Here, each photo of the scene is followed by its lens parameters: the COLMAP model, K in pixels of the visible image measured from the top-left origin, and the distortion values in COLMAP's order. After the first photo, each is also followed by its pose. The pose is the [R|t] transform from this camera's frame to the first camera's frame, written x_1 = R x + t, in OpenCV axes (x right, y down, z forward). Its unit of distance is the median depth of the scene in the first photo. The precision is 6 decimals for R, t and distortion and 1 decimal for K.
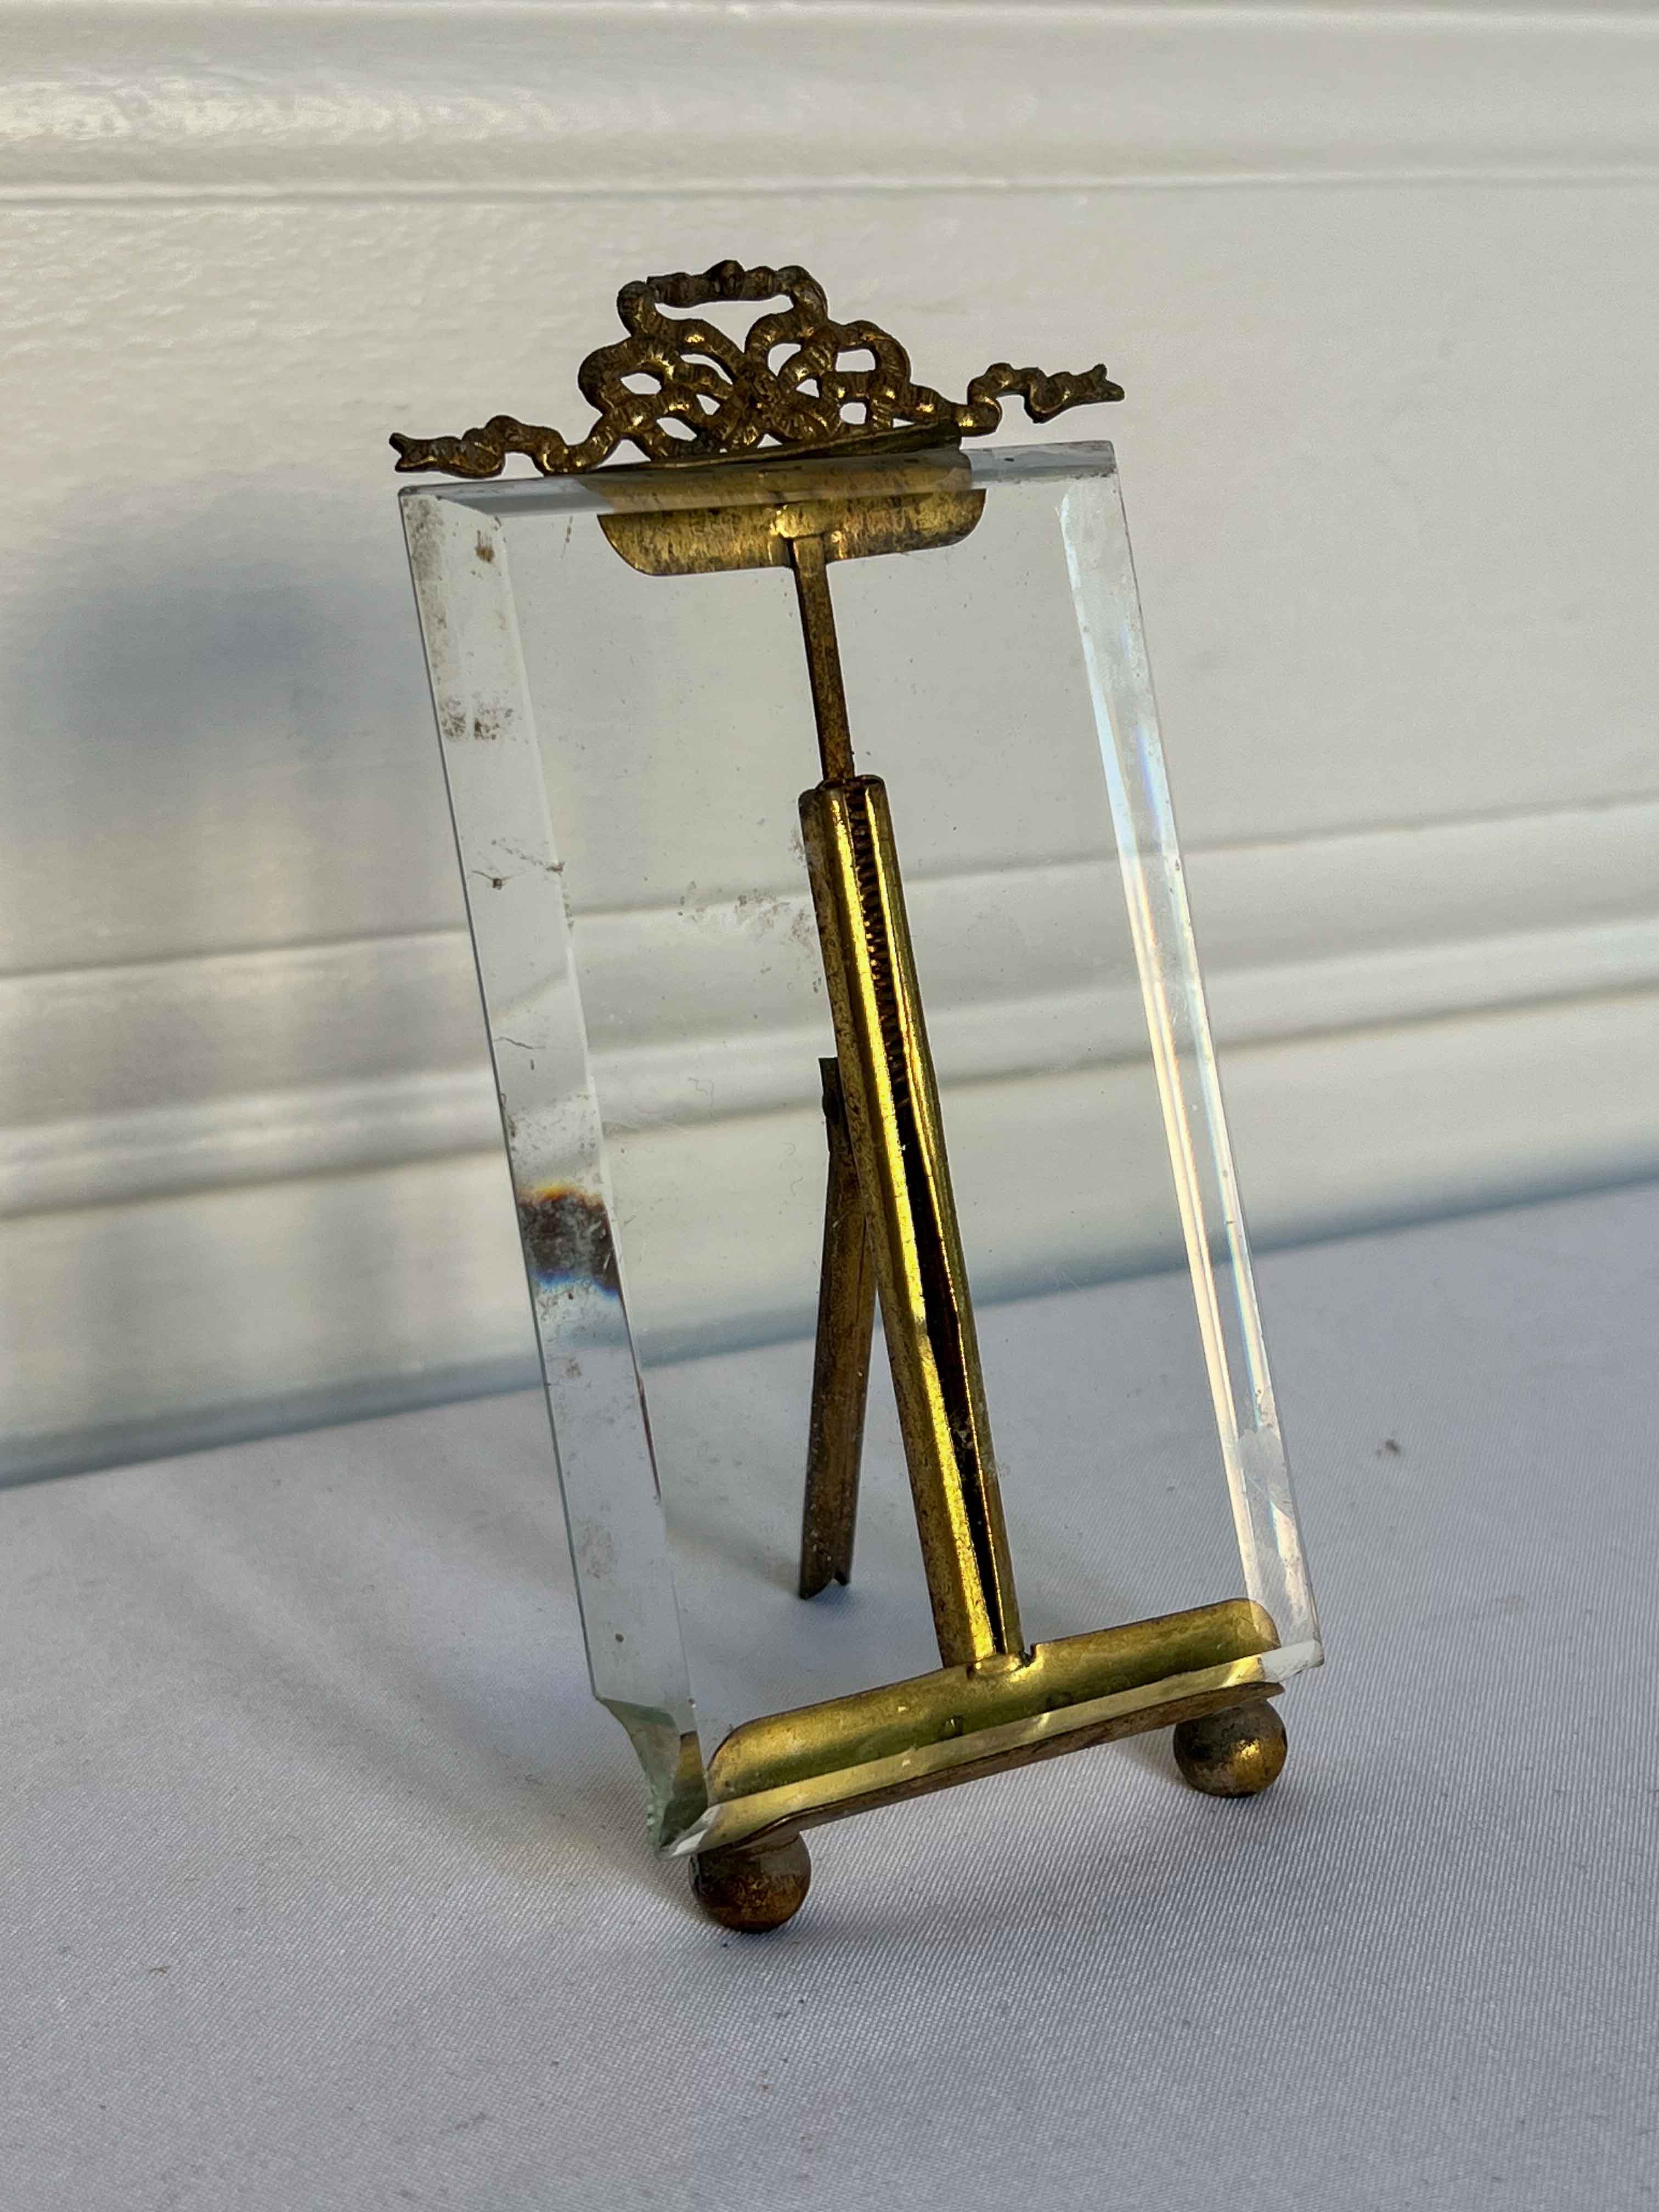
lens RADIAL K [[3558.4, 0, 1121.1], [0, 3558.4, 1109.3], [0, 0, 1]] dist [0.114865, -0.710292]
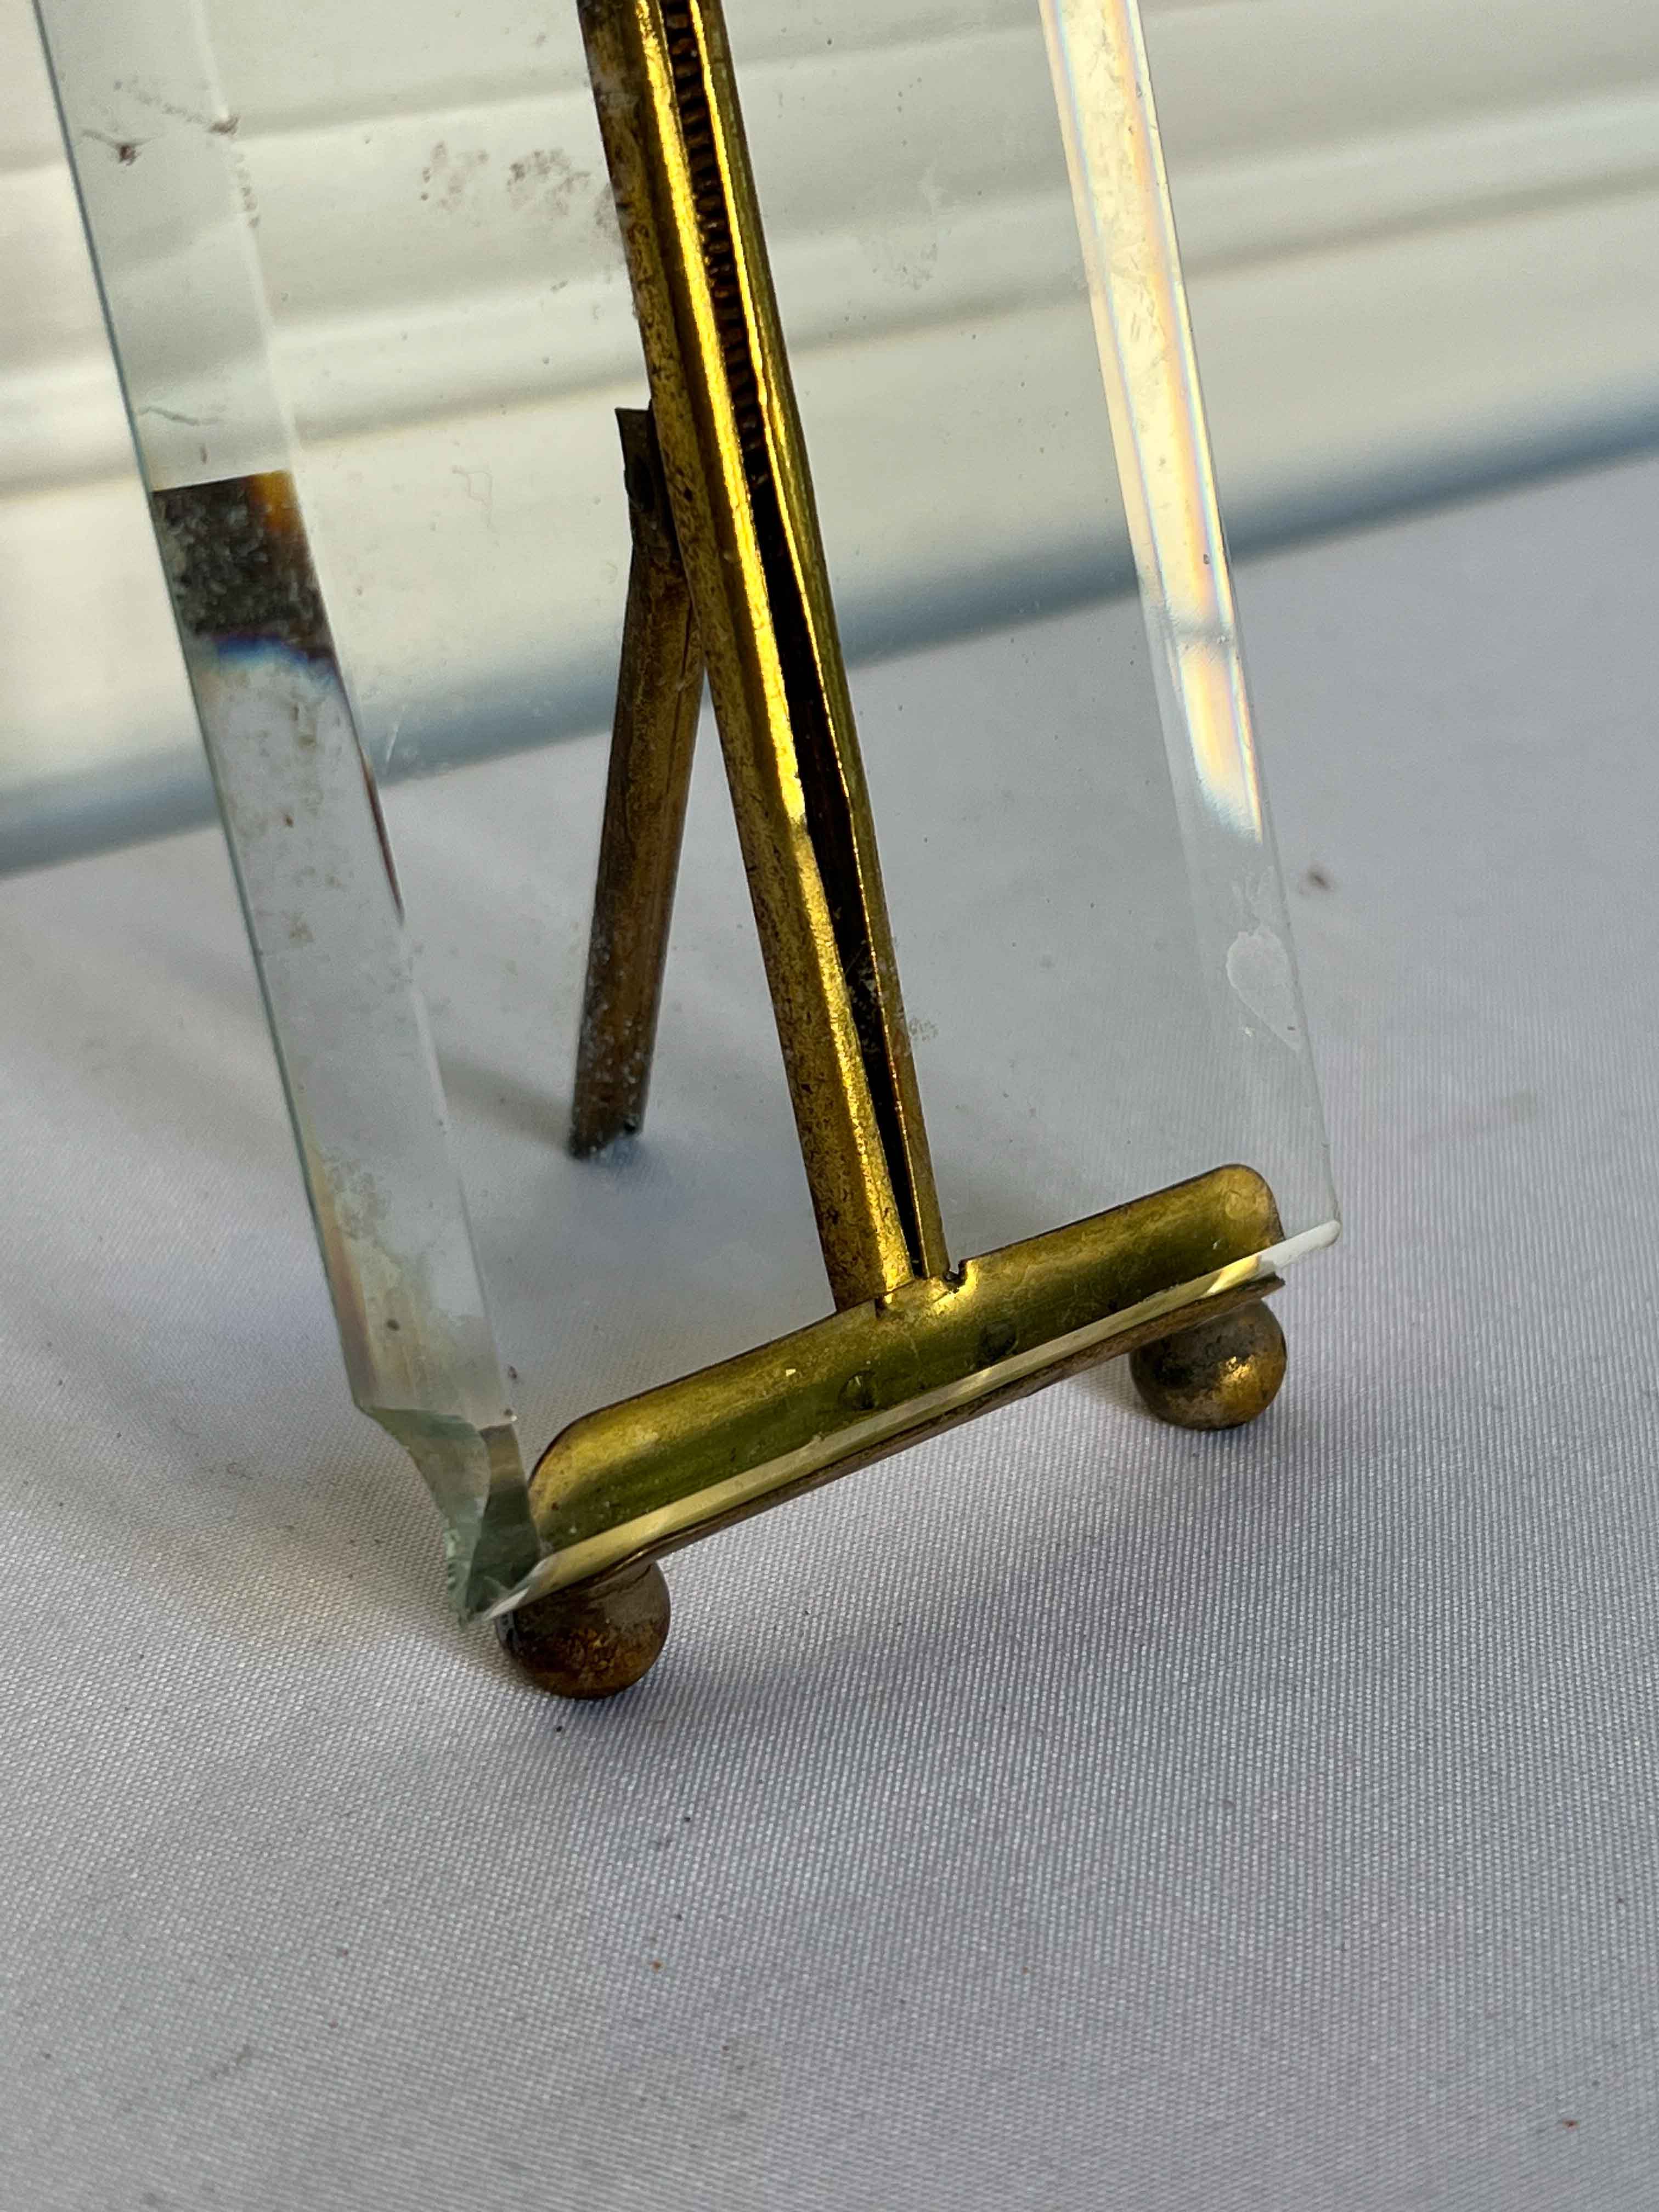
lens RADIAL K [[3636.1, 0, 964.8], [0, 3636.1, 1103.6], [0, 0, 1]] dist [0.216514, -1.250589]
pose [[0.993547, -0.041716, 0.105473, -0.098977], [0.016811, 0.973799, 0.226790, -0.042137], [-0.112170, -0.223553, 0.968216, 0.319632]]
